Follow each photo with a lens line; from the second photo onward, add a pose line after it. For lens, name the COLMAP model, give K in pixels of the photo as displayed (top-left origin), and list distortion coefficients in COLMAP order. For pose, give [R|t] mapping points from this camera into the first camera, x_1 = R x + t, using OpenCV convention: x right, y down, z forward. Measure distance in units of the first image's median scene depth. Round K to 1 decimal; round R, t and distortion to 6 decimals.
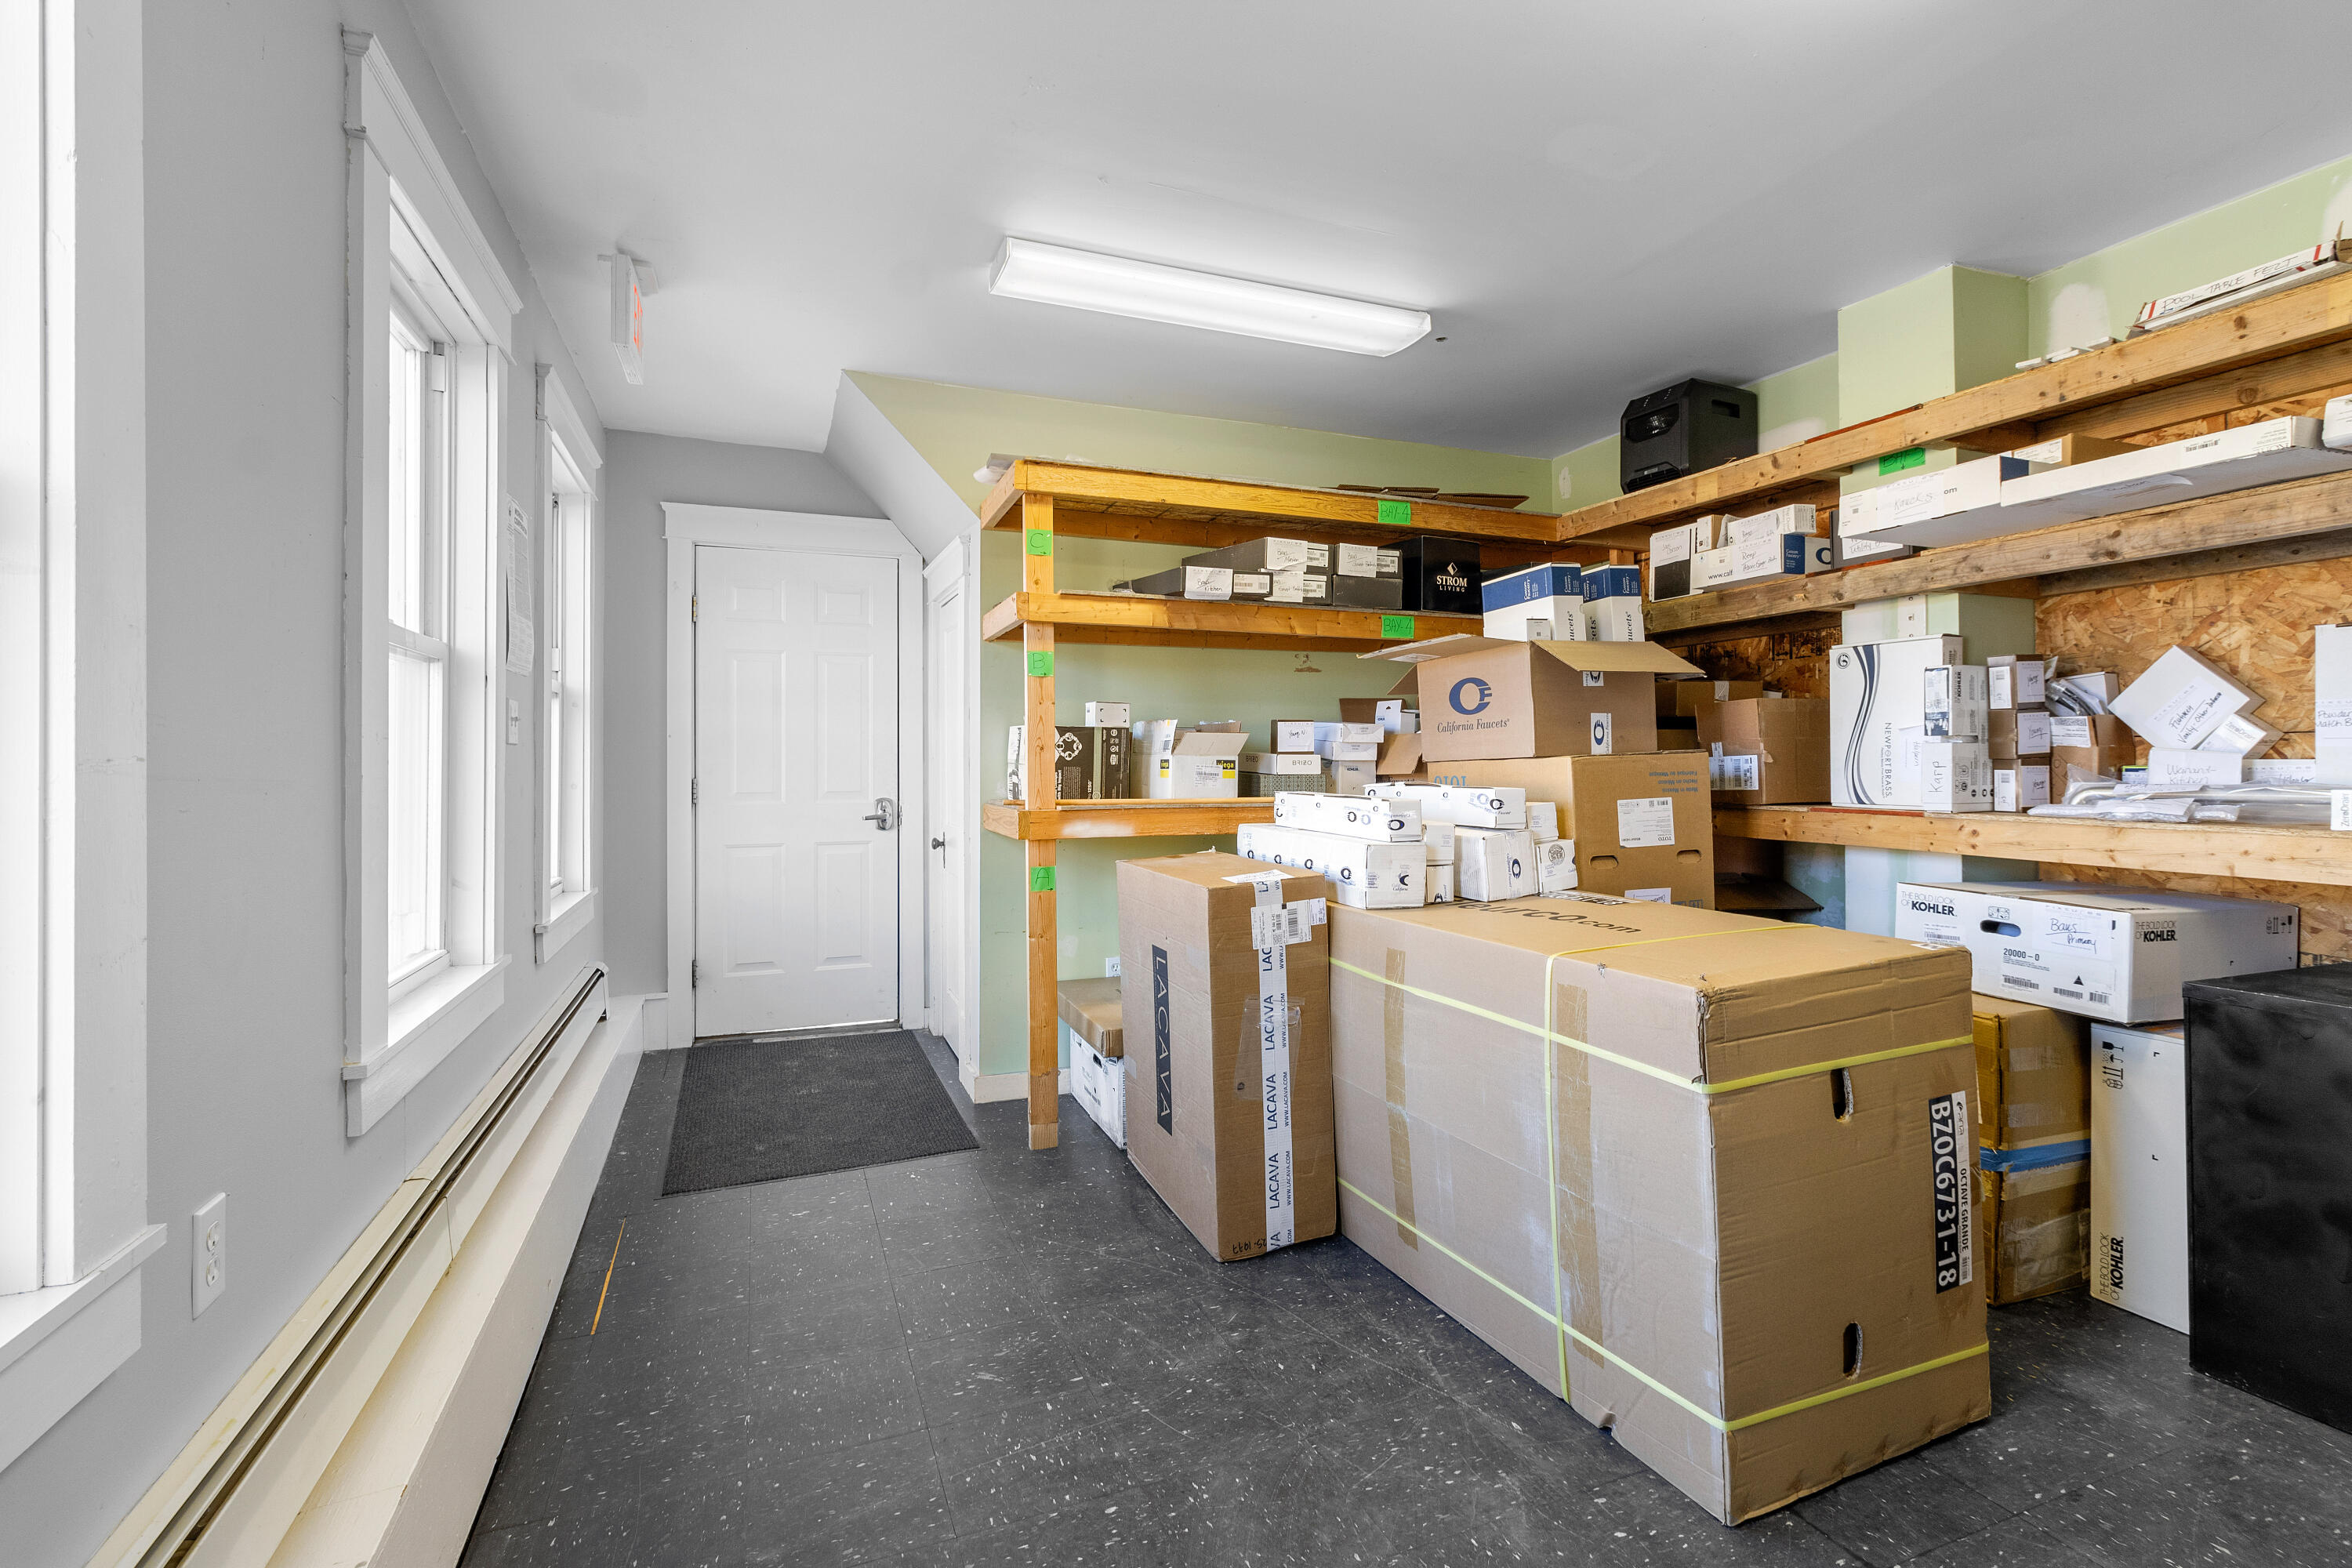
lens RADIAL K [[1074.1, 0, 1177.2], [0, 1074.1, 760.4], [0, 0, 1]] dist [-0.000964, -0.000169]
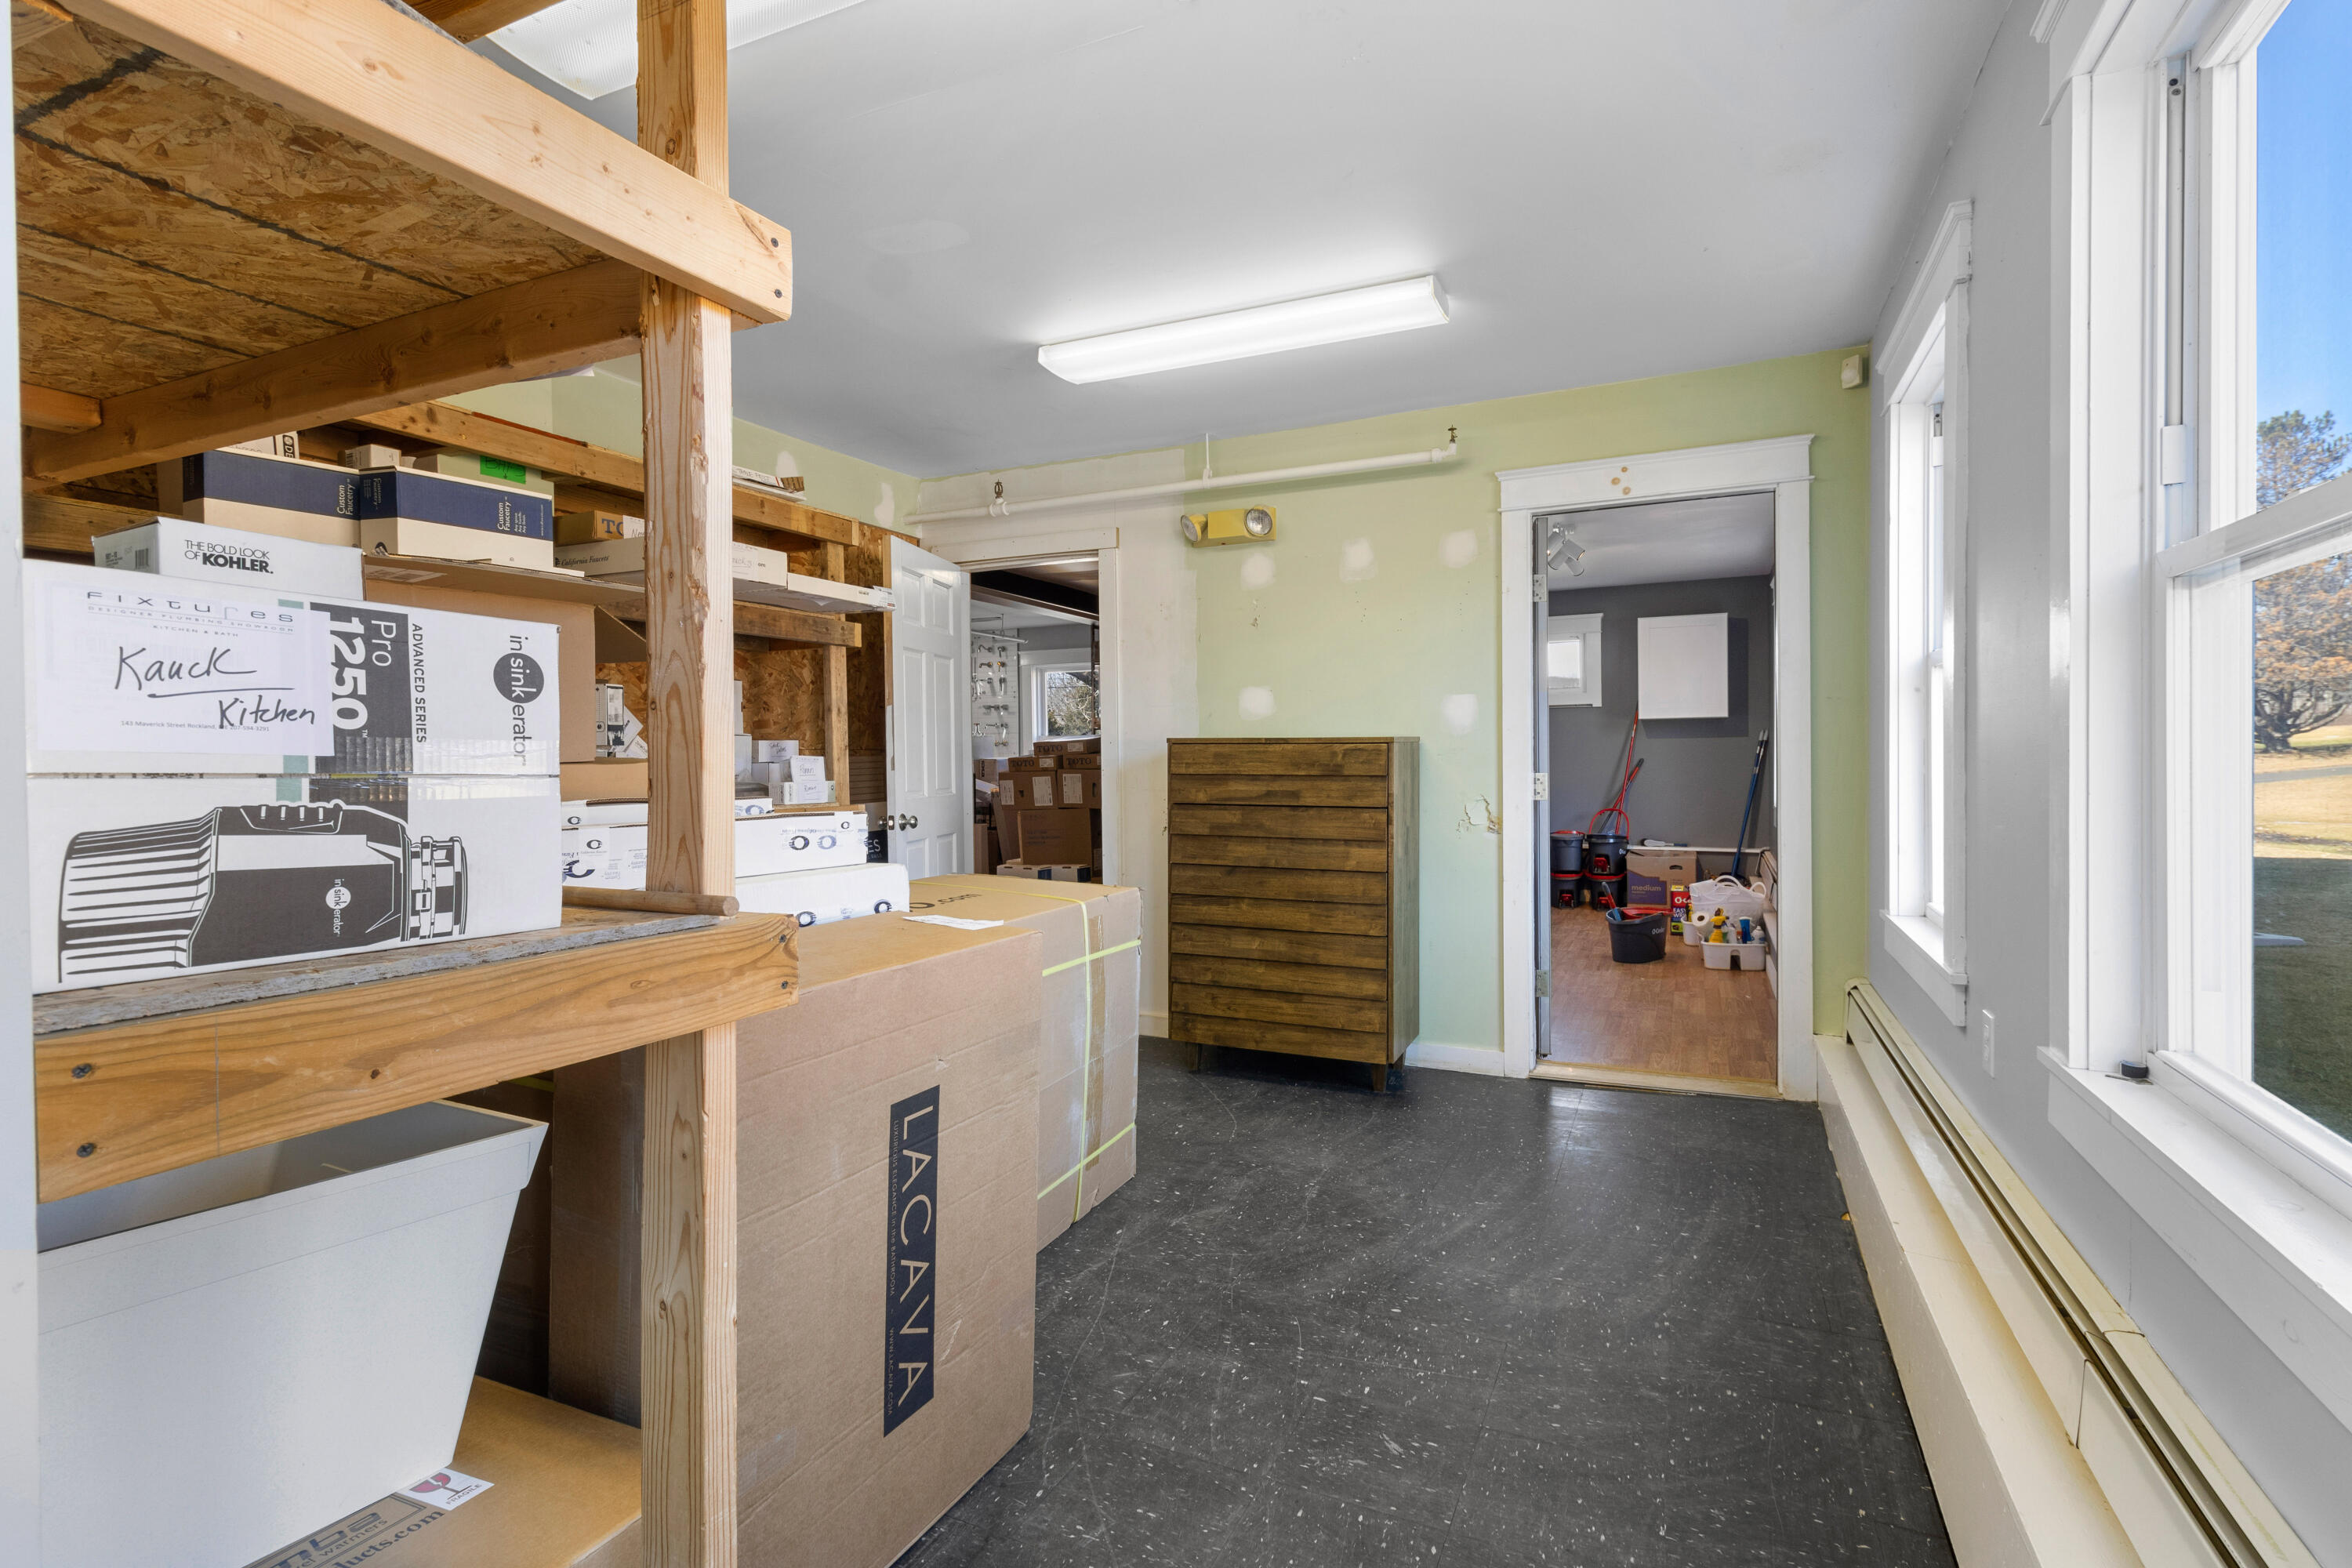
lens RADIAL K [[1157.0, 0, 1176.0], [0, 1157.0, 784.0], [0, 0, 1]] dist [0.001663, 0.000481]
pose [[-0.701760, -0.004739, 0.712397, -0.779448], [0.010209, 0.999808, 0.016708, 0.004753], [-0.712340, 0.018998, -0.701578, 1.904604]]
